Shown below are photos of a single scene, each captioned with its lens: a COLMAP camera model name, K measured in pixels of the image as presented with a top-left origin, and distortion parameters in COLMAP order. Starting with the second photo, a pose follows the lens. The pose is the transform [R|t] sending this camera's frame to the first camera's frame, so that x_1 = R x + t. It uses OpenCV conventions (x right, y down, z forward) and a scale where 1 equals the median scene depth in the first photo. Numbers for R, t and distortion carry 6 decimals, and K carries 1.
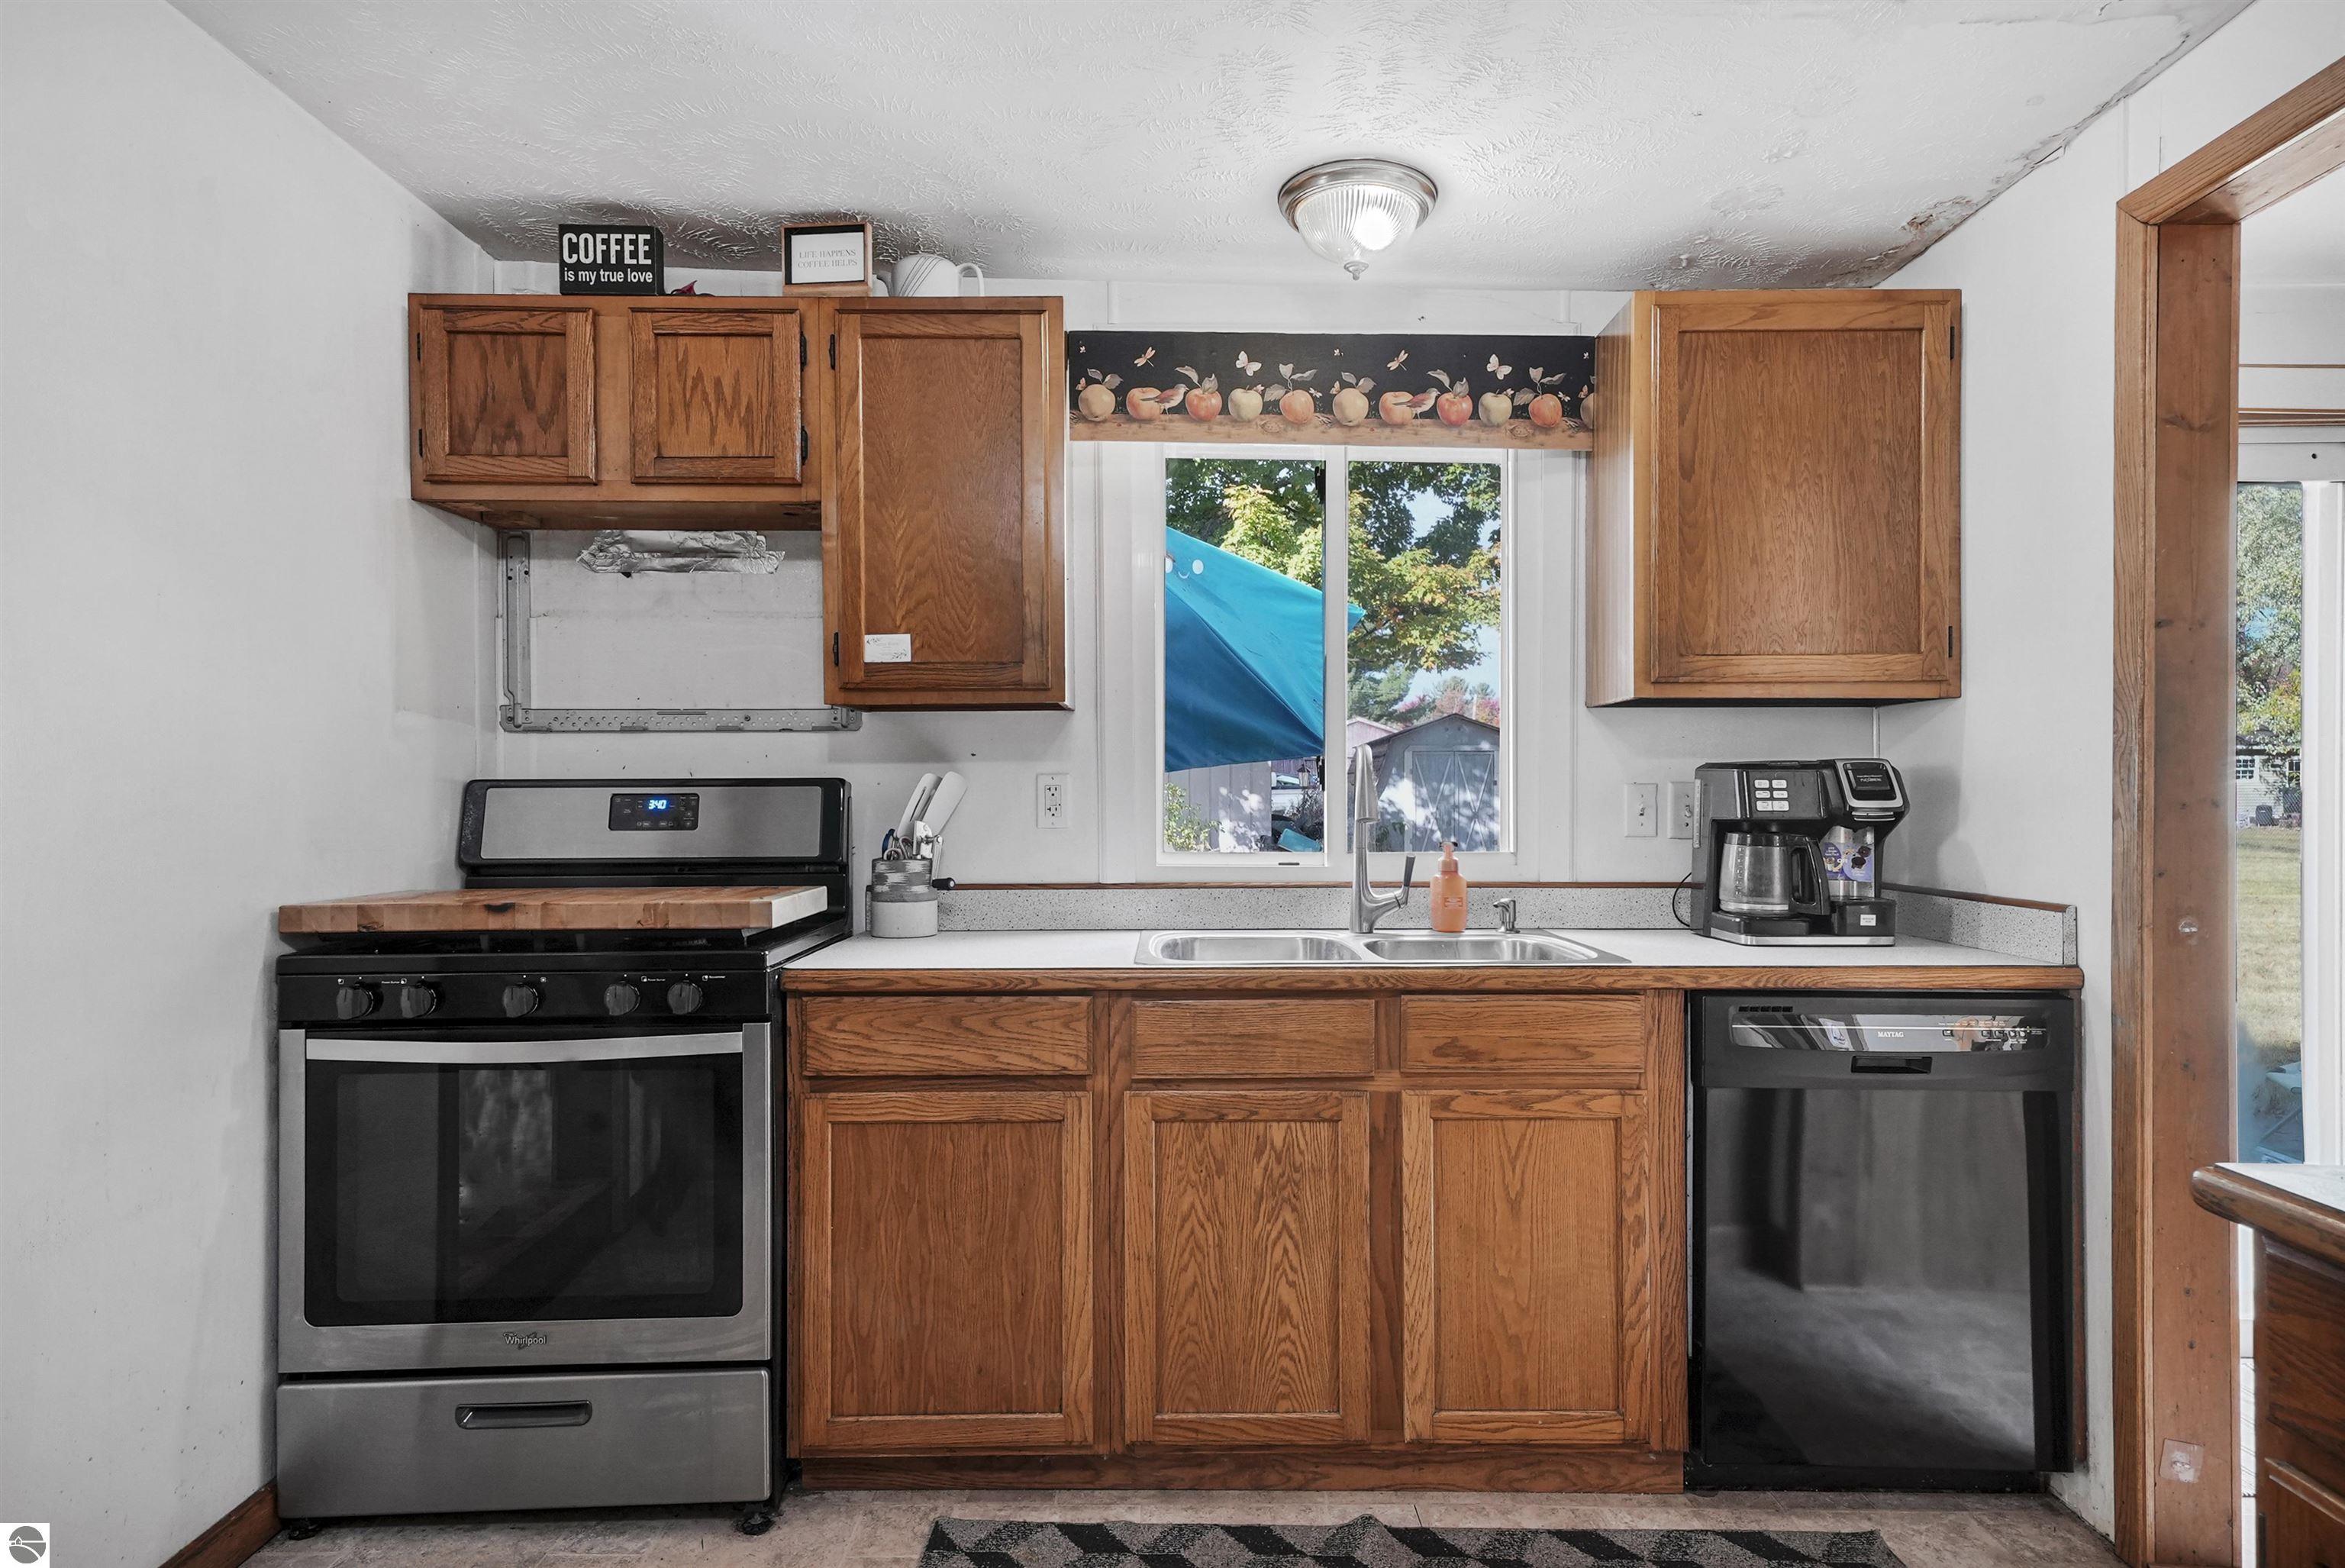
lens RADIAL K [[1292.2, 0, 1176.5], [0, 1292.2, 801.4], [0, 0, 1]] dist [0.019750, -0.000056]
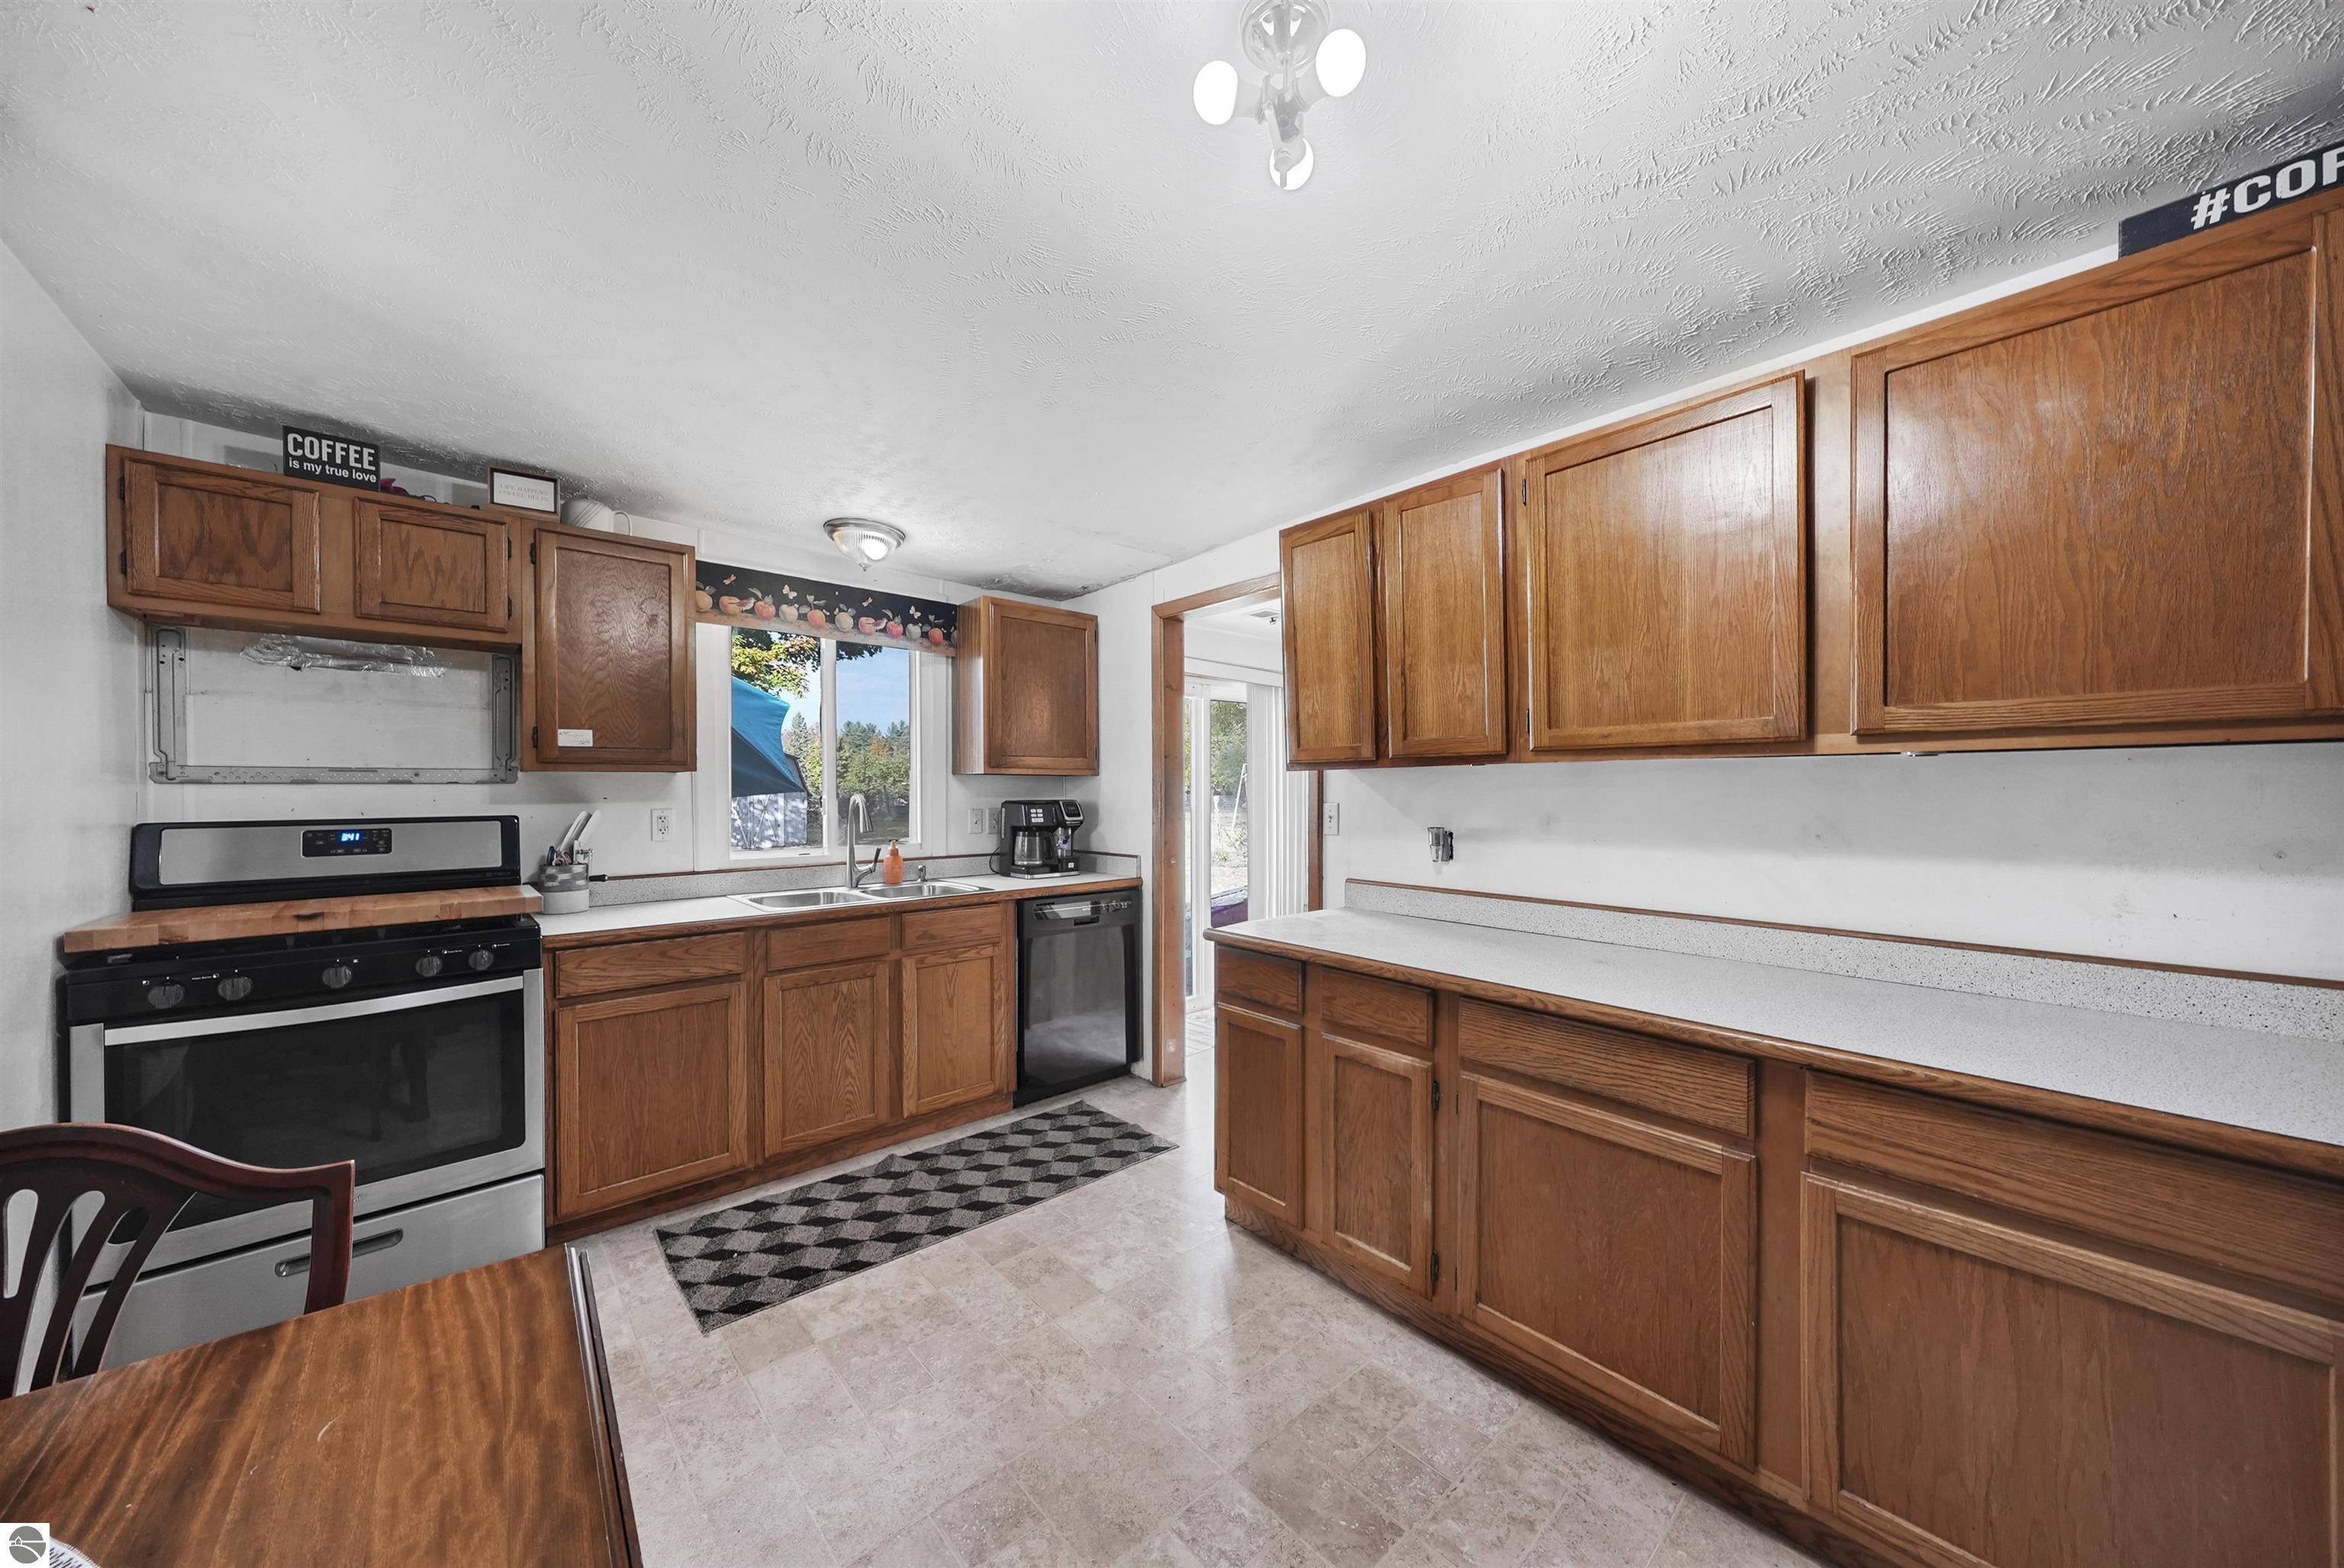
lens RADIAL K [[789.6, 0, 1165.4], [0, 789.6, 793.7], [0, 0, 1]] dist [-0.000075, 0.000041]
pose [[0.756392, -0.003630, 0.654109, -0.313871], [0.005611, 0.999984, -0.000938, -0.042244], [-0.654095, 0.004380, 0.756400, -0.256117]]
